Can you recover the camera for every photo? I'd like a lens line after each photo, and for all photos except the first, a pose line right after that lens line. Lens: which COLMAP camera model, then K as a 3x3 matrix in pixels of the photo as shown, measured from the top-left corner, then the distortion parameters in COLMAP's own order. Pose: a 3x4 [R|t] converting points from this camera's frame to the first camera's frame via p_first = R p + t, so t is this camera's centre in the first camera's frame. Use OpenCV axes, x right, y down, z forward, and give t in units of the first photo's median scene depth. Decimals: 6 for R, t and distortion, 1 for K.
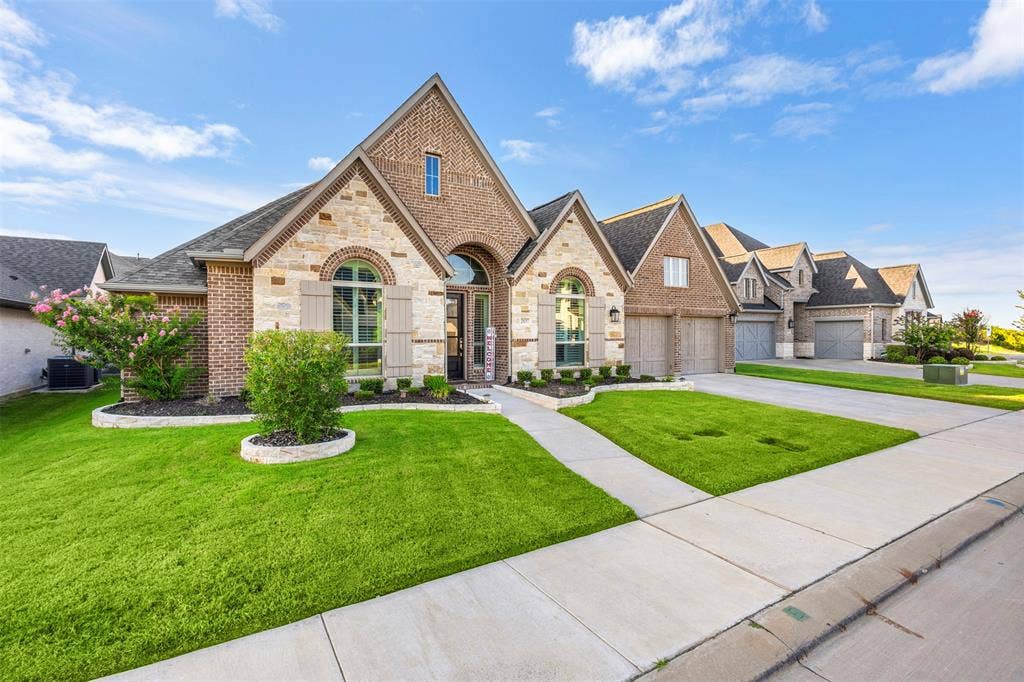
lens RADIAL K [[470.7, 0, 490.1], [0, 470.7, 336.8], [0, 0, 1]] dist [0.005961, -0.000129]
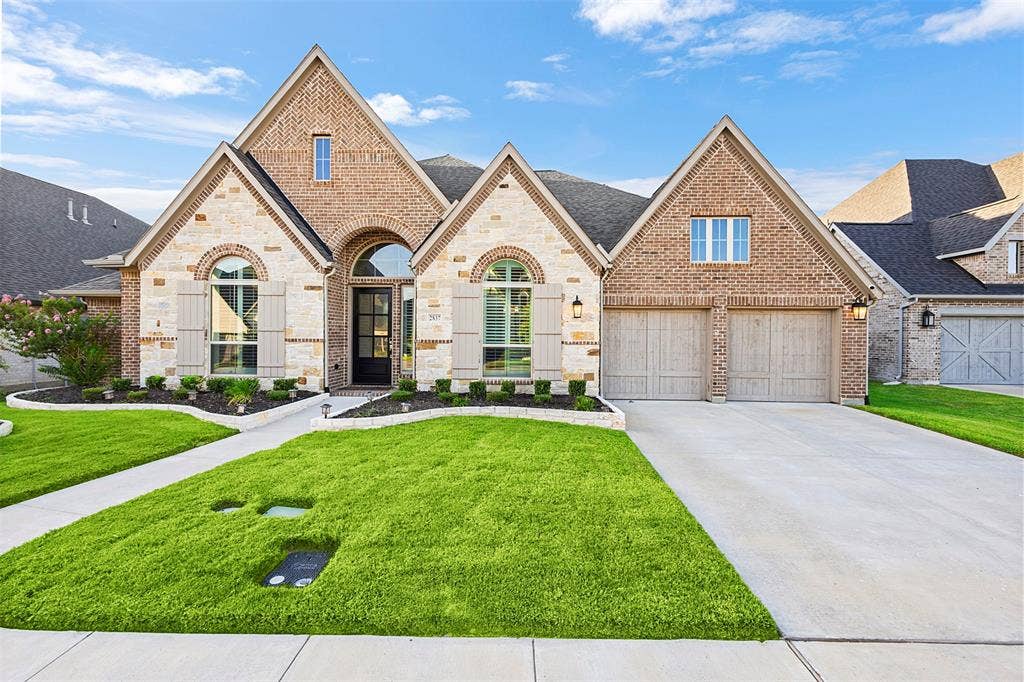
lens RADIAL K [[470.7, 0, 514.3], [0, 470.7, 337.2], [0, 0, 1]] dist [0.005961, -0.000129]
pose [[0.851613, 0.010813, -0.524060, 0.616875], [-0.012562, 0.999921, 0.000218, -0.002210], [0.524021, 0.006397, 0.851681, 0.383998]]
